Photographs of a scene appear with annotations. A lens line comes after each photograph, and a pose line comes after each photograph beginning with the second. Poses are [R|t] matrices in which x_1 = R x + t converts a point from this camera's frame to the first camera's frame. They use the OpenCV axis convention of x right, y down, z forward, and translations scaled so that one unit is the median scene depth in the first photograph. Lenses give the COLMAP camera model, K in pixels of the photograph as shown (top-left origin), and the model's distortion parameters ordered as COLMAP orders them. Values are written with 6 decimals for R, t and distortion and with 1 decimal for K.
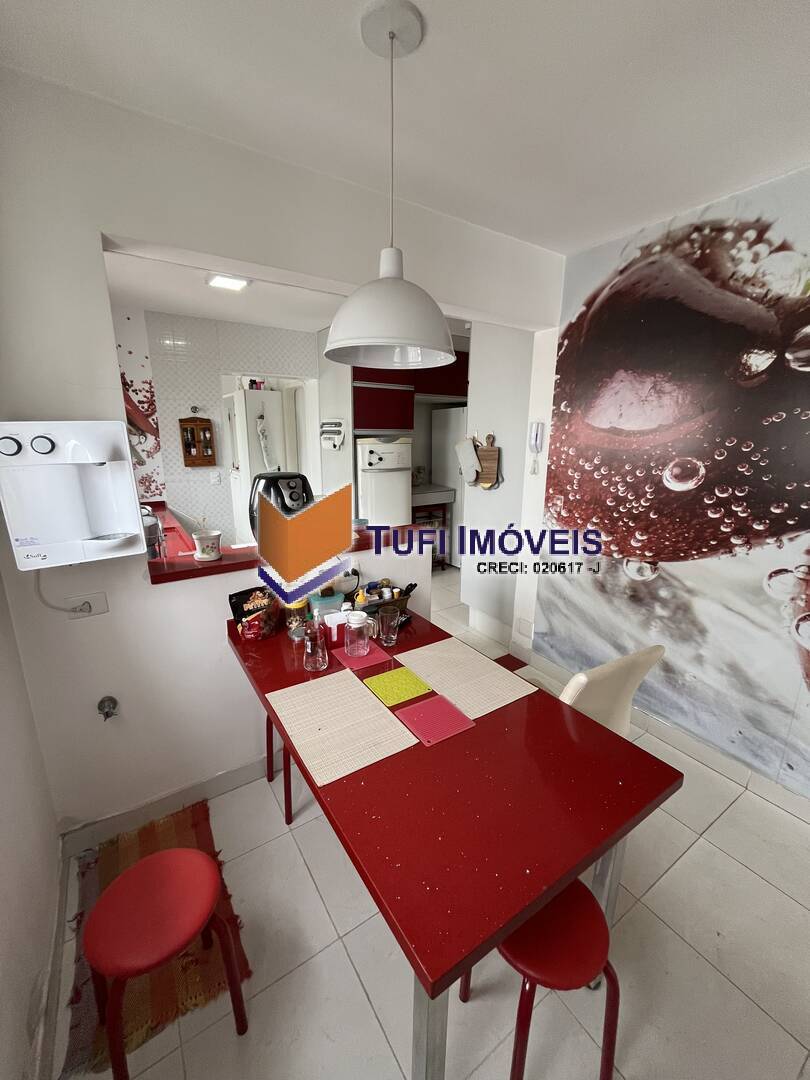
lens RADIAL K [[437.8, 0, 403.7], [0, 437.8, 540.0], [0, 0, 1]] dist [-0.000973, 0.000017]
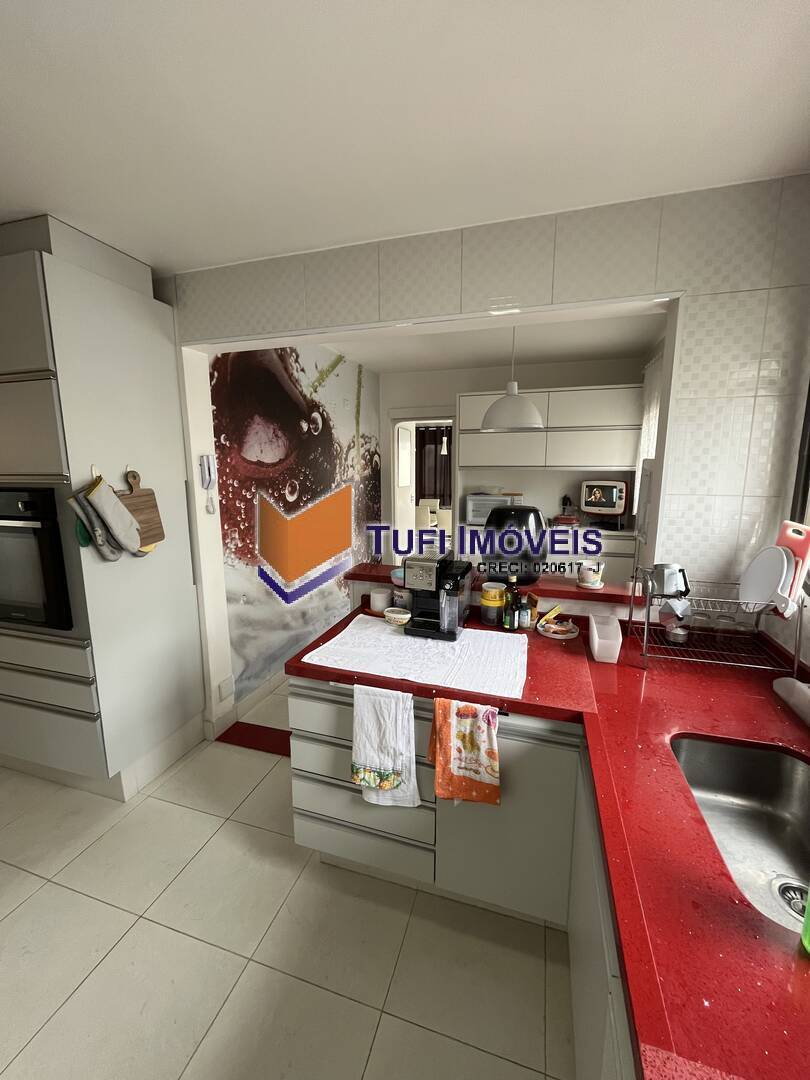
lens RADIAL K [[437.8, 0, 406.5], [0, 437.8, 538.4], [0, 0, 1]] dist [-0.000973, 0.000017]
pose [[-0.631380, -0.139170, 0.762883, -0.675314], [0.185756, 0.927982, 0.323023, -0.342902], [-0.752897, 0.345660, -0.560058, 1.328669]]
